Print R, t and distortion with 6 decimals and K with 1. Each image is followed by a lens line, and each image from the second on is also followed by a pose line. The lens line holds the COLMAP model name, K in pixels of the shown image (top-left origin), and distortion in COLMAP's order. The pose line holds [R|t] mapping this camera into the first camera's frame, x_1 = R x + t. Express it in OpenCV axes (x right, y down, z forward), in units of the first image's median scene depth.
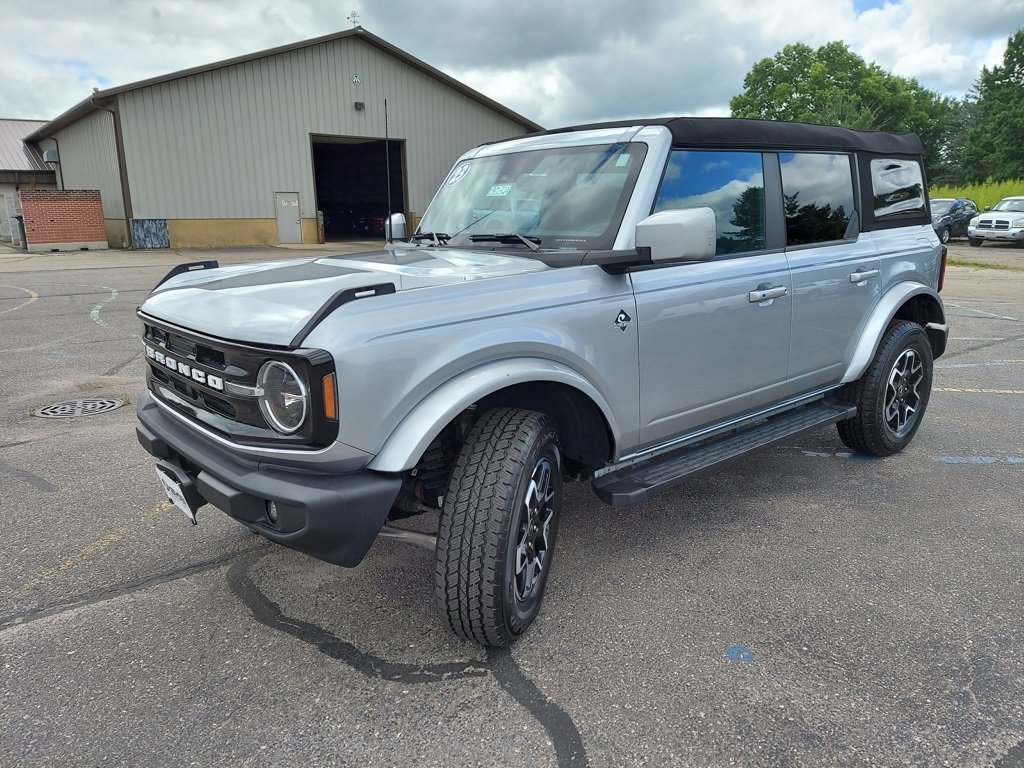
lens RADIAL K [[741.2, 0, 521.2], [0, 741.2, 389.3], [0, 0, 1]] dist [0.036300, -0.031919]
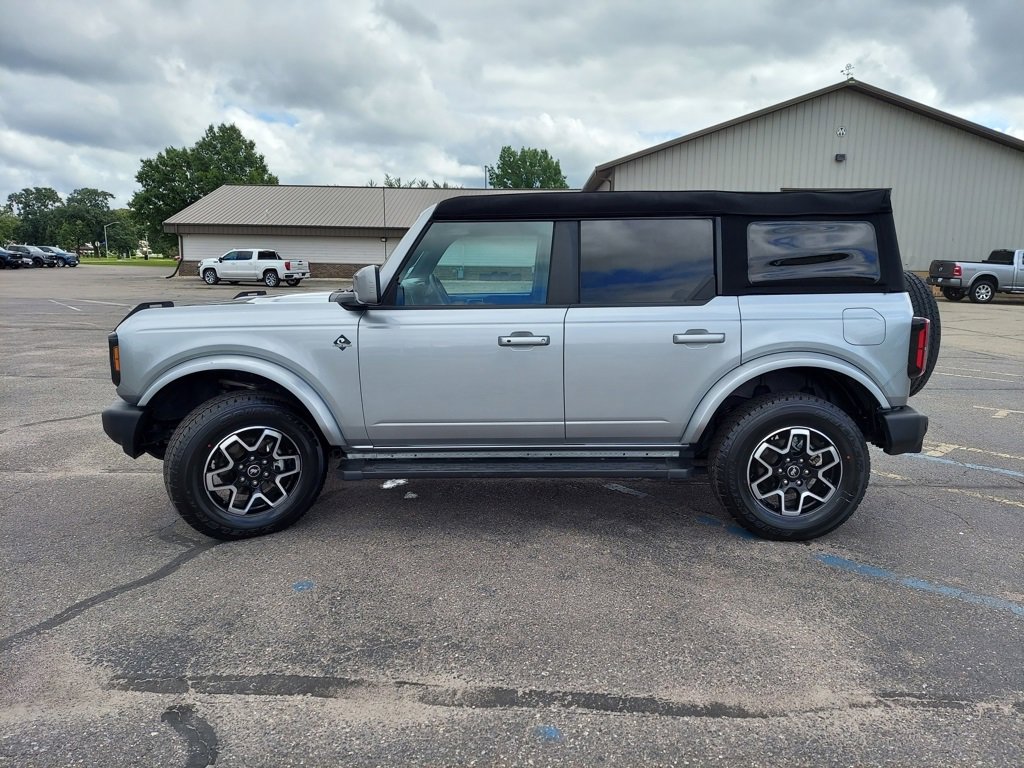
lens RADIAL K [[741.2, 0, 529.8], [0, 741.2, 396.5], [0, 0, 1]] dist [0.036300, -0.031919]
pose [[0.781591, 0.137977, -0.608341, 0.214424], [-0.171324, 0.985209, 0.003339, -0.009836], [0.599803, 0.101614, 0.793669, 0.019623]]
